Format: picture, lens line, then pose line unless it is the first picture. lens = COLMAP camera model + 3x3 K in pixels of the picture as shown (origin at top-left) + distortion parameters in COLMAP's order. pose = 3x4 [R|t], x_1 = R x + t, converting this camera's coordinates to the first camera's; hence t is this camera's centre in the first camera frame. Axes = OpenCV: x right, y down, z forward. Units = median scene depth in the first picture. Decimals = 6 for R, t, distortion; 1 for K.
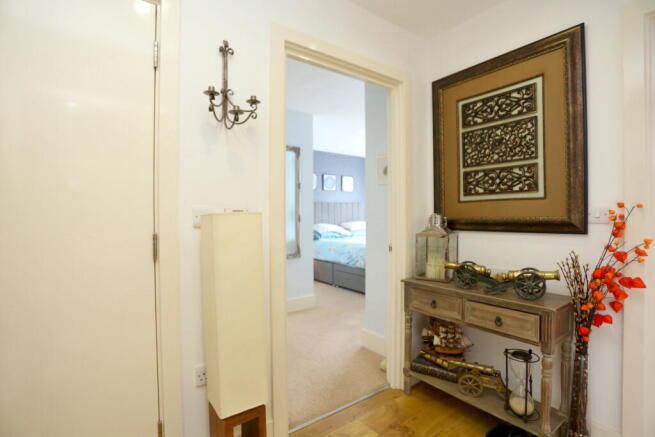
lens RADIAL K [[320.9, 0, 326.6], [0, 320.9, 217.3], [0, 0, 1]] dist [-0.068070, 0.026737]
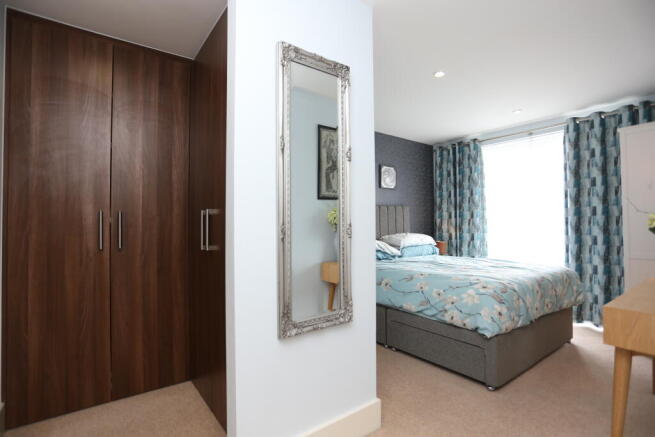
lens RADIAL K [[320.9, 0, 326.6], [0, 320.9, 217.3], [0, 0, 1]] dist [-0.068070, 0.026737]
pose [[0.999936, -0.001223, 0.011260, -0.076701], [0.001492, 0.999713, -0.023920, -0.003767], [-0.011227, 0.023936, 0.999650, 0.356651]]
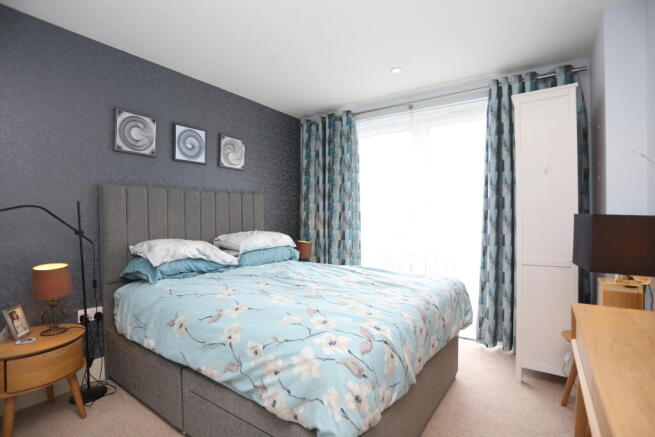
lens RADIAL K [[320.9, 0, 326.6], [0, 320.9, 217.3], [0, 0, 1]] dist [-0.068070, 0.026737]
pose [[0.942024, 0.003806, 0.335523, 0.042419], [-0.002051, 0.999982, -0.005586, -0.004547], [-0.335539, 0.004575, 0.942015, 0.542879]]
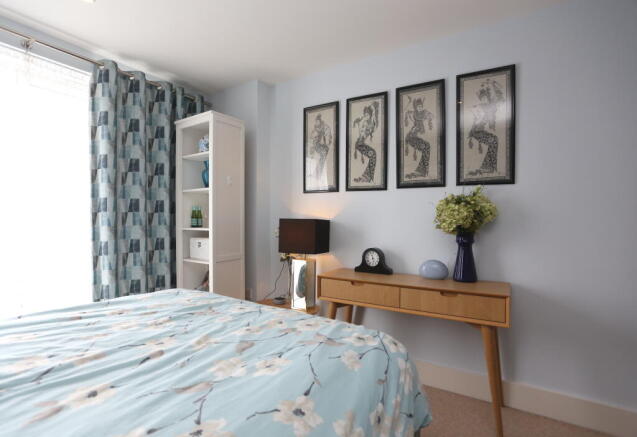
lens RADIAL K [[322.1, 0, 296.5], [0, 322.1, 218.4], [0, 0, 1]] dist [-0.000367, -0.000059]
pose [[-0.352248, 0.003723, 0.935899, -0.057613], [0.006642, 0.999977, -0.001478, -0.009762], [-0.935883, 0.005696, -0.352264, 0.844204]]
